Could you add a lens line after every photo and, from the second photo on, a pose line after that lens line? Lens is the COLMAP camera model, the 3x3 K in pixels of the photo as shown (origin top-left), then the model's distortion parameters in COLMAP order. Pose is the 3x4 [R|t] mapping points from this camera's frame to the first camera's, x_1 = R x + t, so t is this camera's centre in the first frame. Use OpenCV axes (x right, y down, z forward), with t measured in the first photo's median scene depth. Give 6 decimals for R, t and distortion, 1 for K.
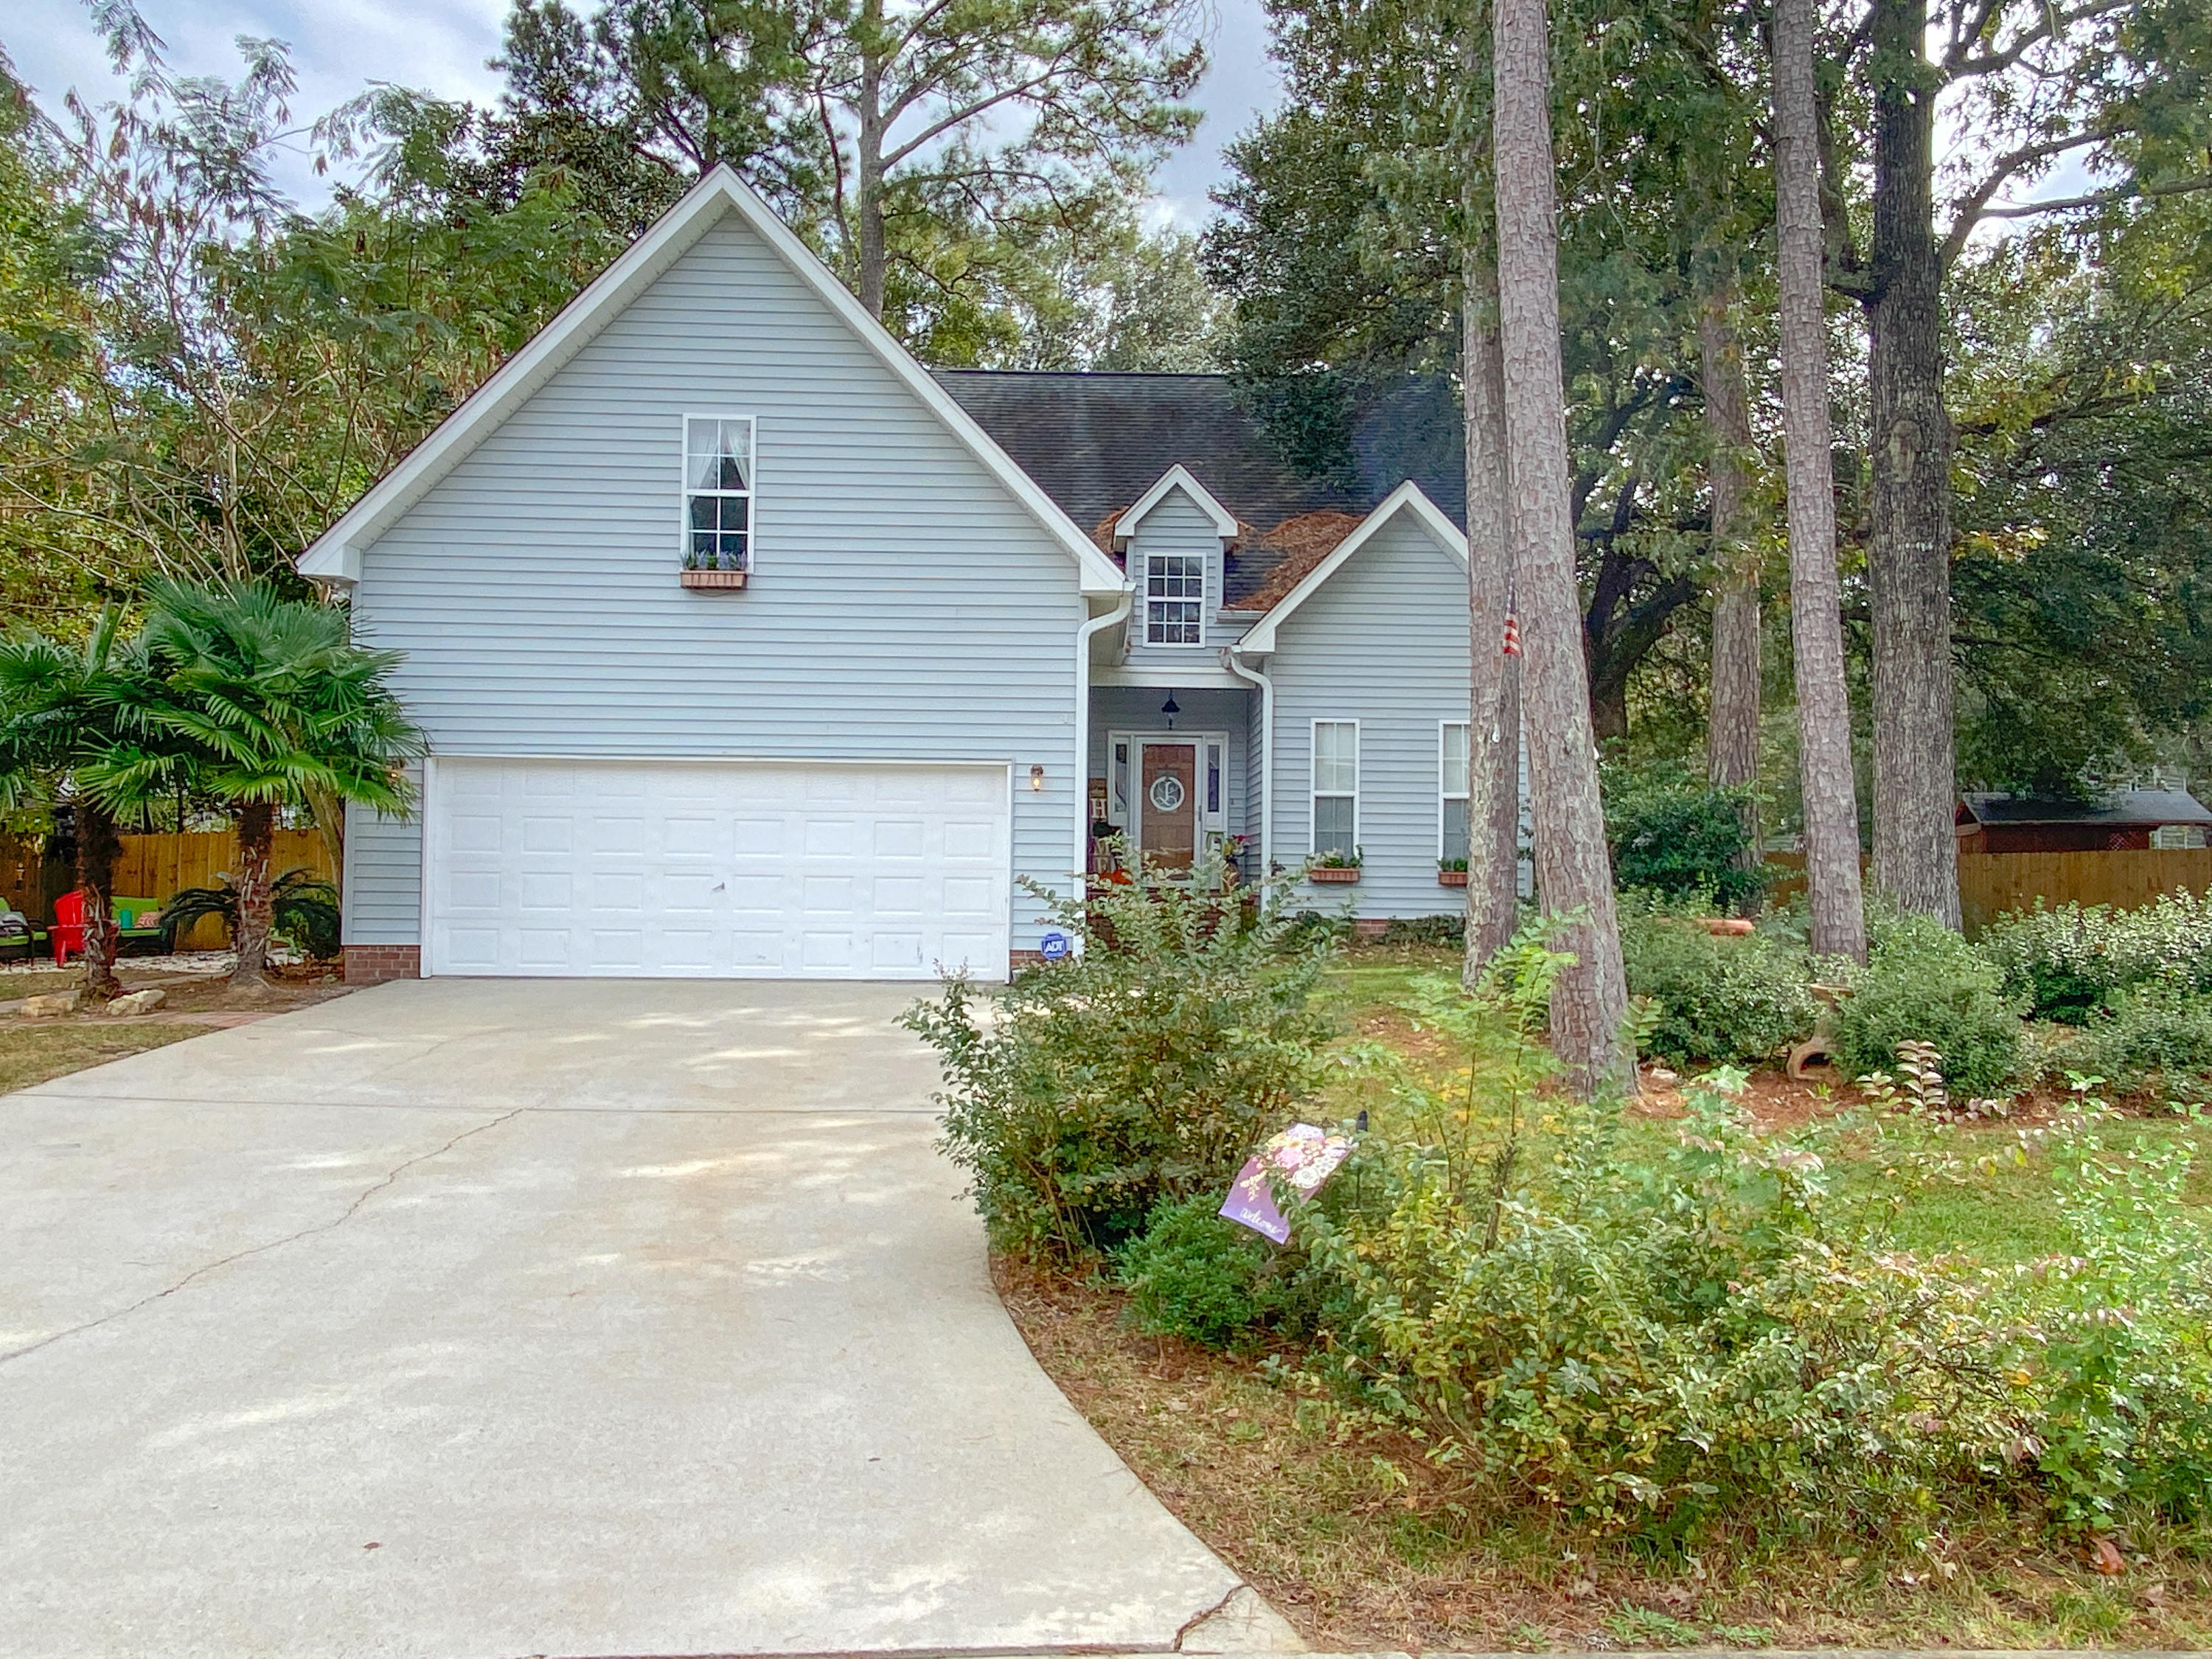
lens RADIAL K [[1582.9, 0, 1106.8], [0, 1582.9, 810.1], [0, 0, 1]] dist [0.068878, -0.083297]
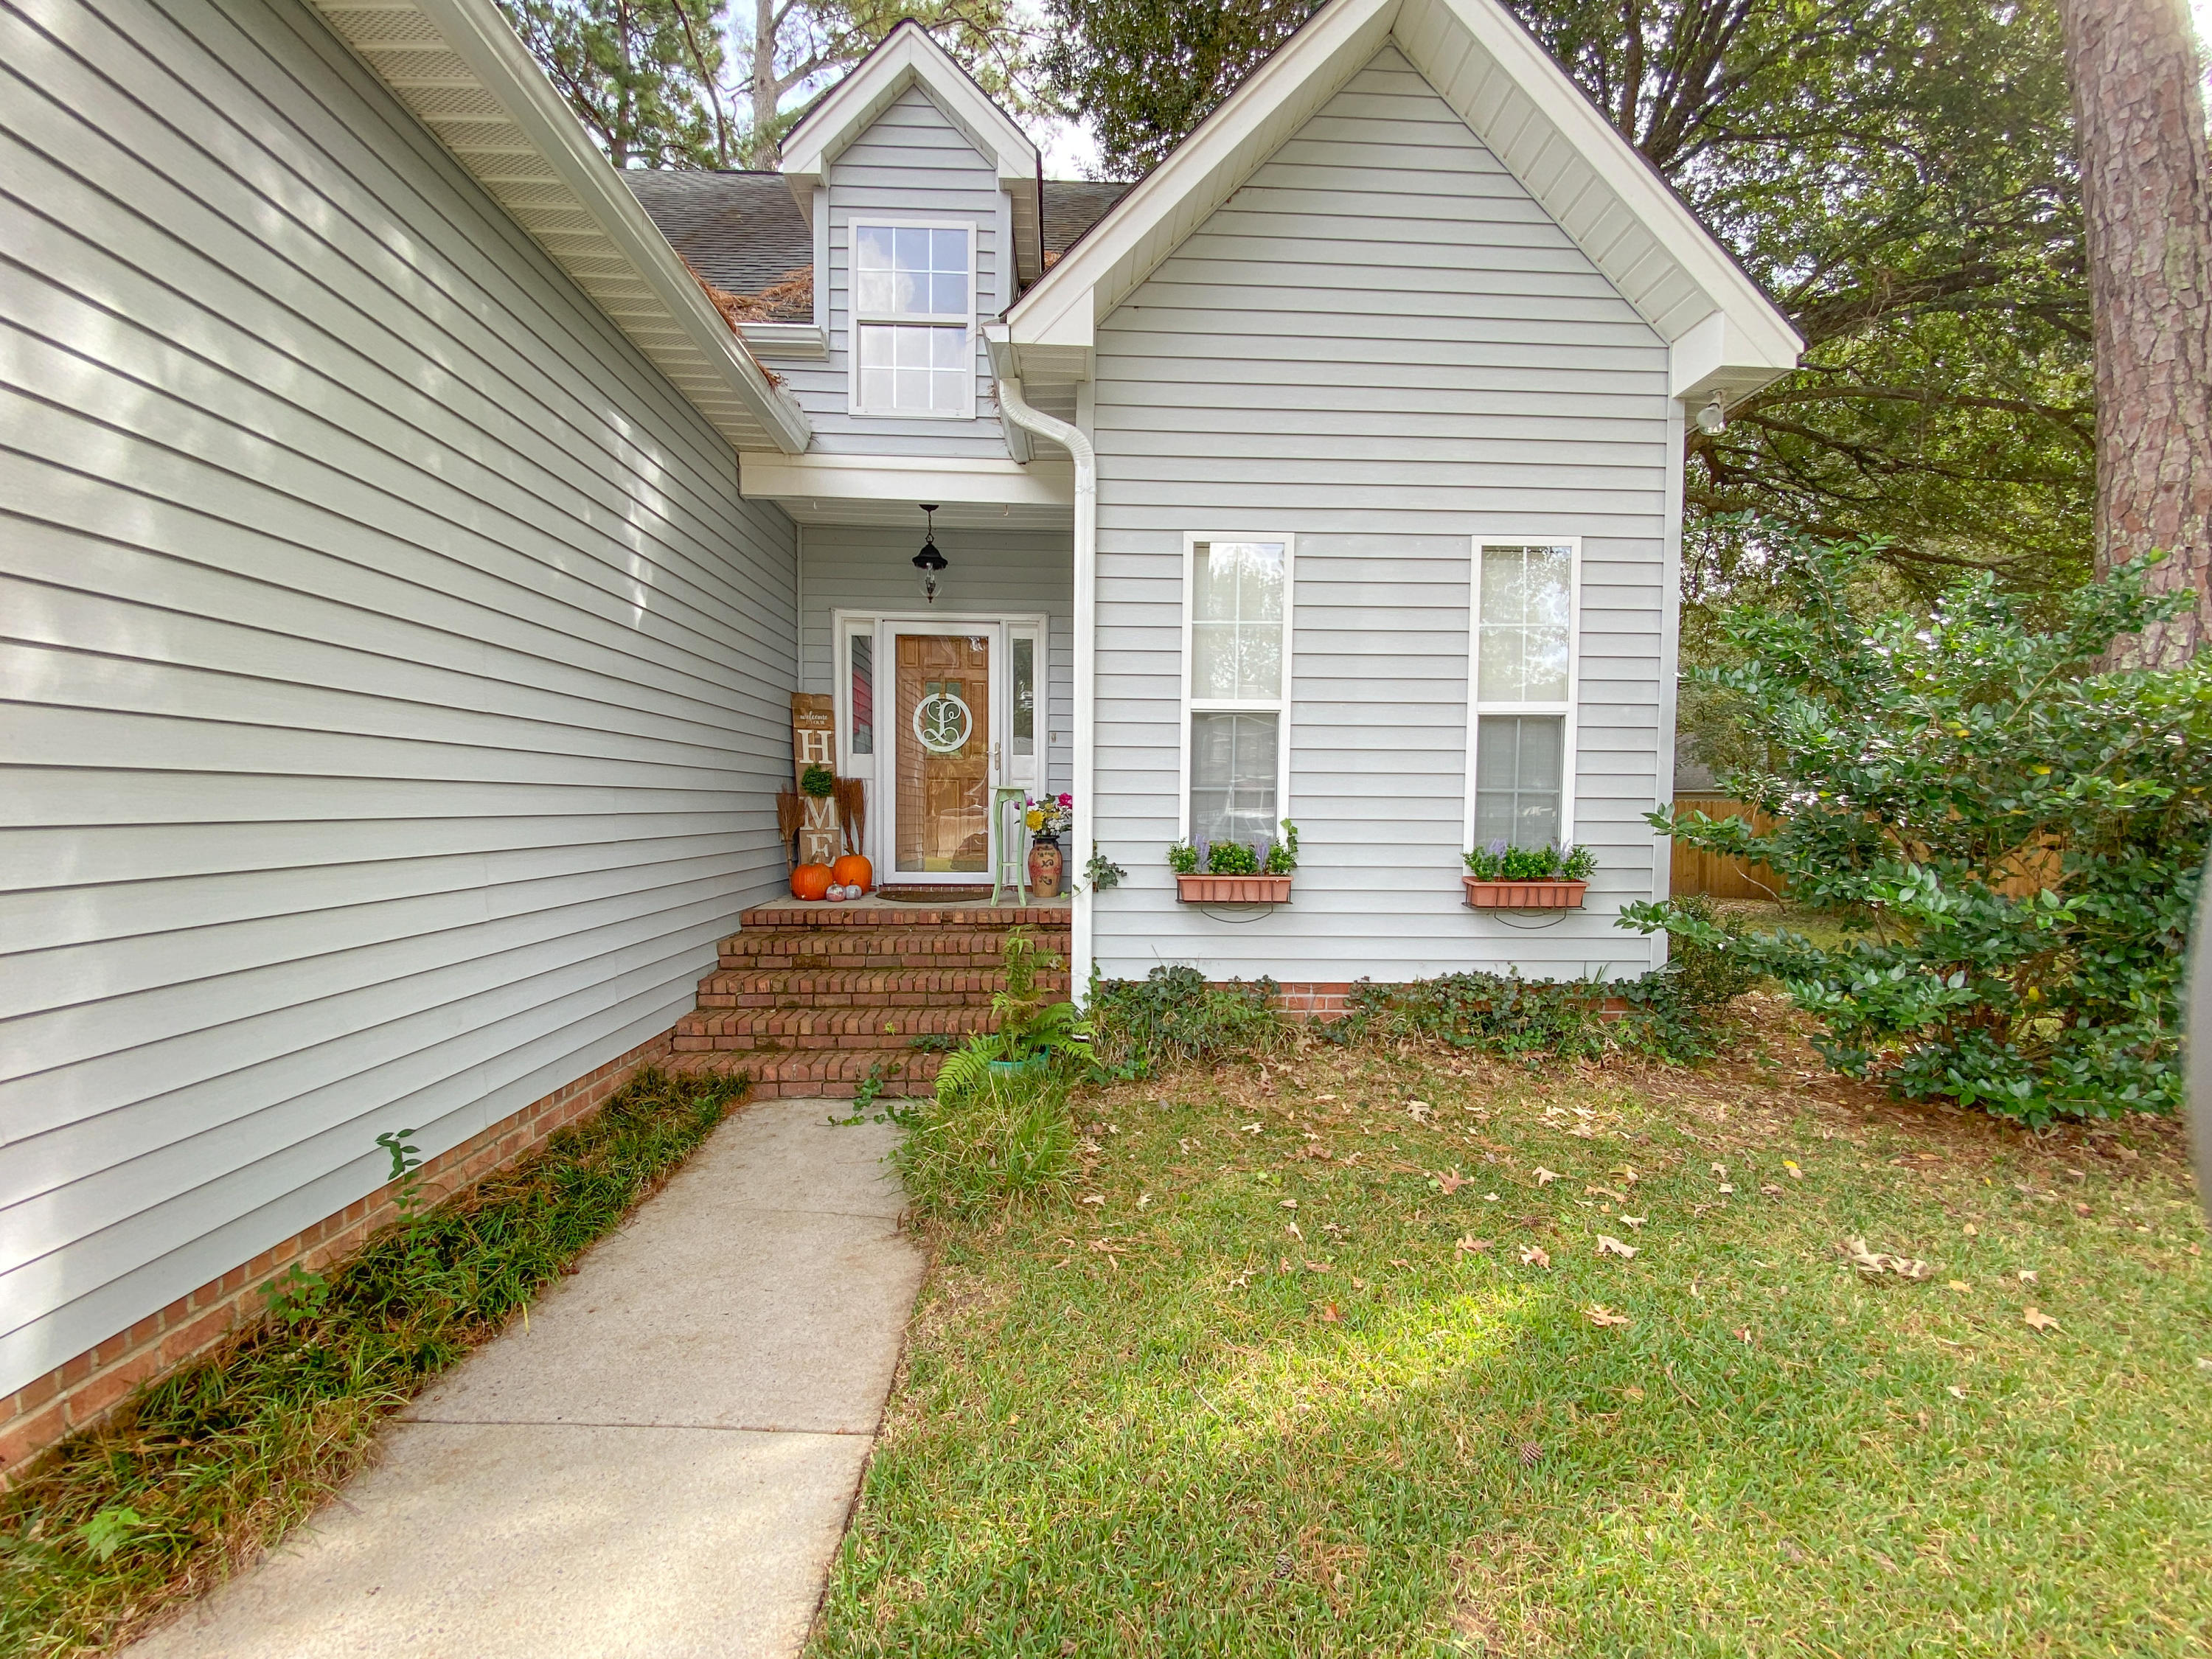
lens RADIAL K [[905.3, 0, 1106.4], [0, 905.3, 839.5], [0, 0, 1]] dist [0.037292, -0.026144]
pose [[0.999763, -0.004088, 0.021385, 0.123233], [0.002367, 0.996799, 0.079907, 0.008326], [-0.021643, -0.079838, 0.996573, 0.900046]]
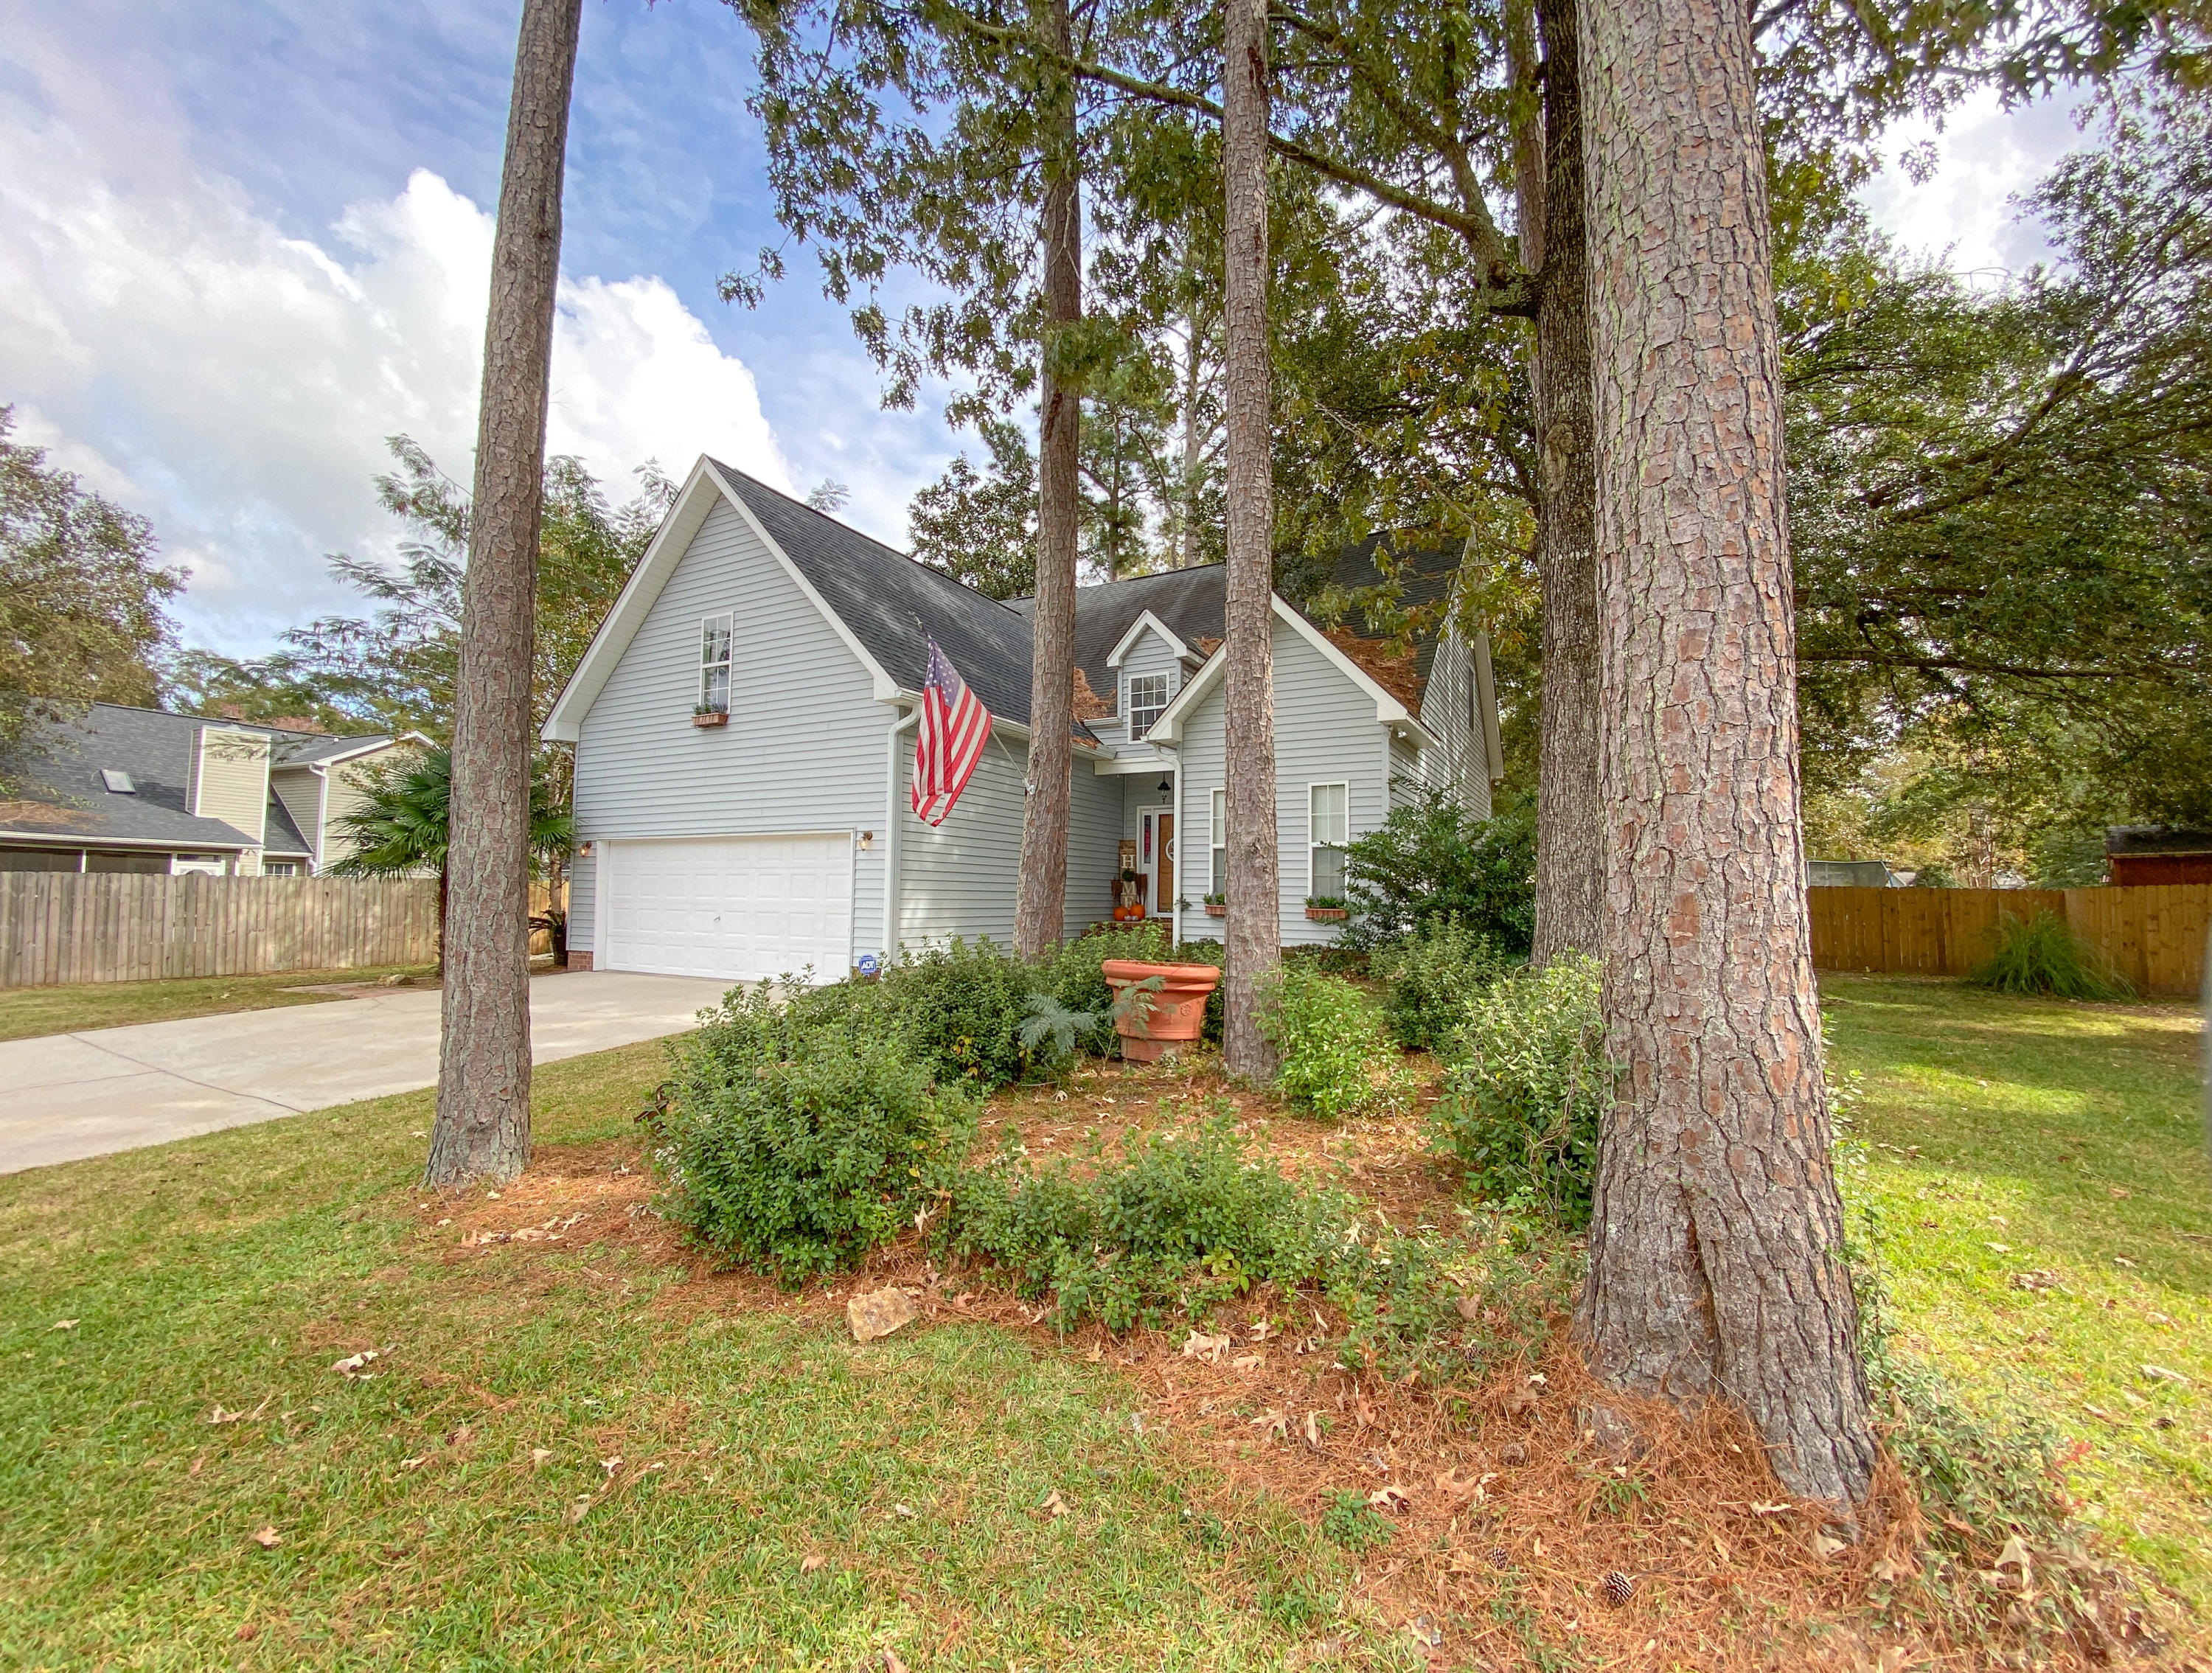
lens RADIAL K [[883.4, 0, 1113.0], [0, 883.4, 838.4], [0, 0, 1]] dist [0.028042, -0.023844]
pose [[0.875070, -0.033202, -0.482856, 0.486211], [0.018202, 0.999196, -0.035720, 0.008551], [0.483654, 0.022469, 0.874971, 0.409527]]
